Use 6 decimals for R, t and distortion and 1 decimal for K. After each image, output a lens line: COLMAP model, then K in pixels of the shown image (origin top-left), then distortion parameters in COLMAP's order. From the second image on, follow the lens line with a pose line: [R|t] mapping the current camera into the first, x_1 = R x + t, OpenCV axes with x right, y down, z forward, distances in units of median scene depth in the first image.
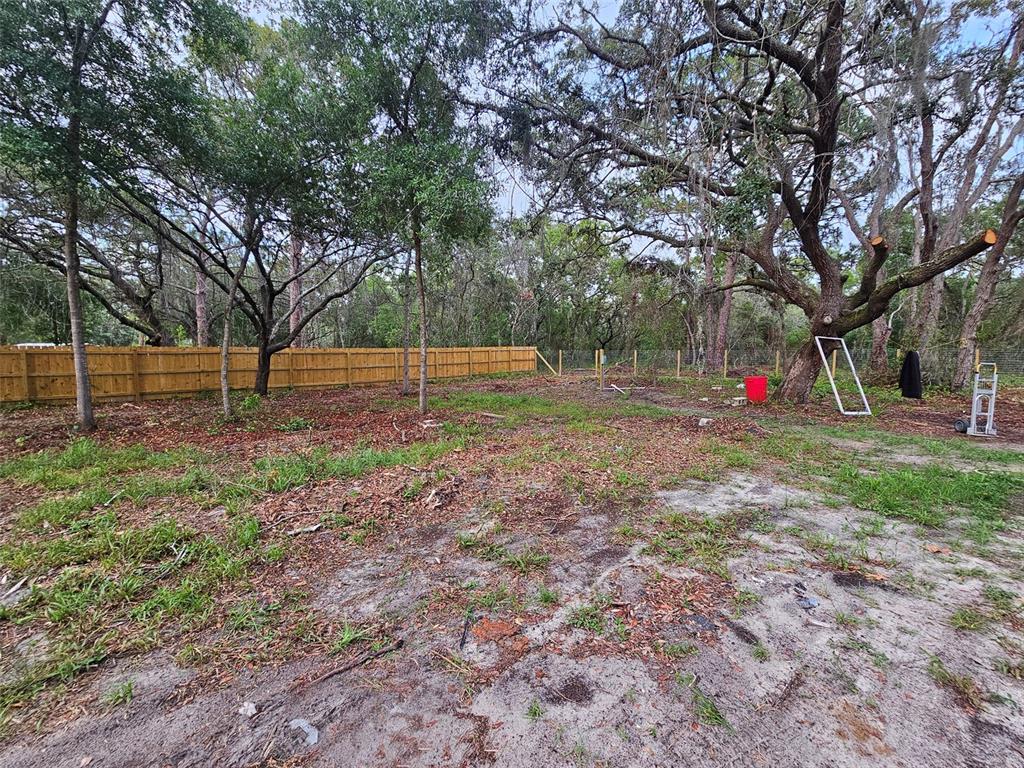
lens RADIAL K [[420.2, 0, 517.6], [0, 420.2, 385.0], [0, 0, 1]] dist [-0.001579, 0.000745]
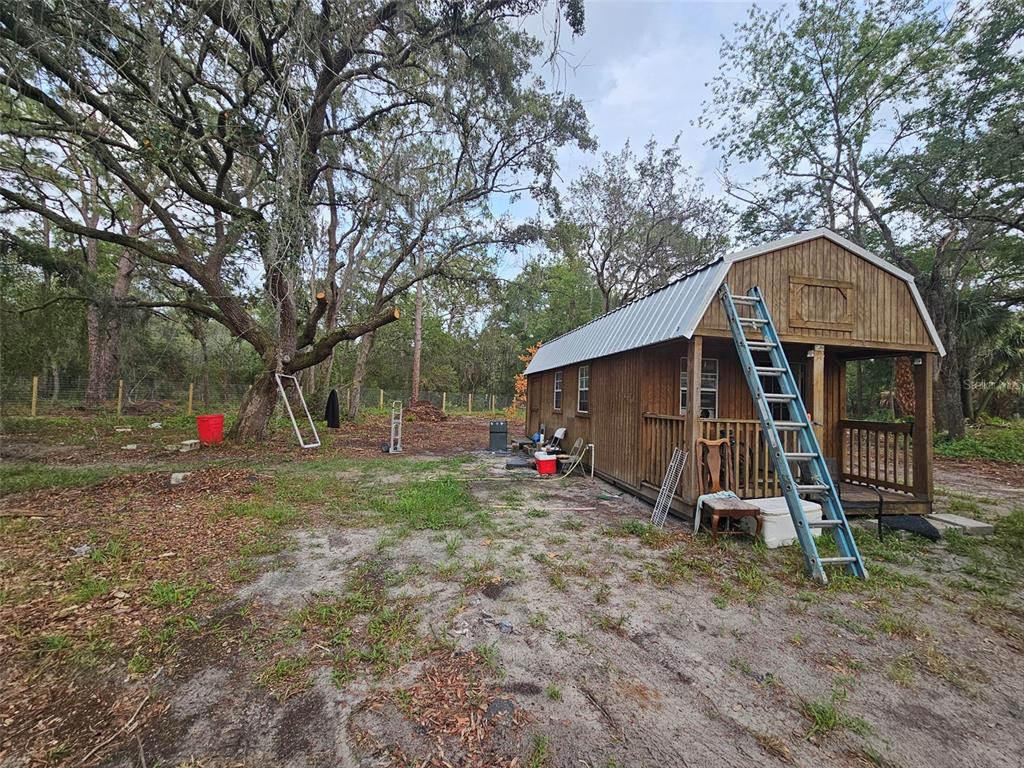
lens RADIAL K [[420.2, 0, 517.6], [0, 420.2, 385.0], [0, 0, 1]] dist [-0.001579, 0.000745]
pose [[0.284159, 0.035239, 0.958129, -0.236727], [0.038919, 0.998077, -0.048251, -0.040329], [-0.957987, 0.051000, 0.282241, 0.376323]]
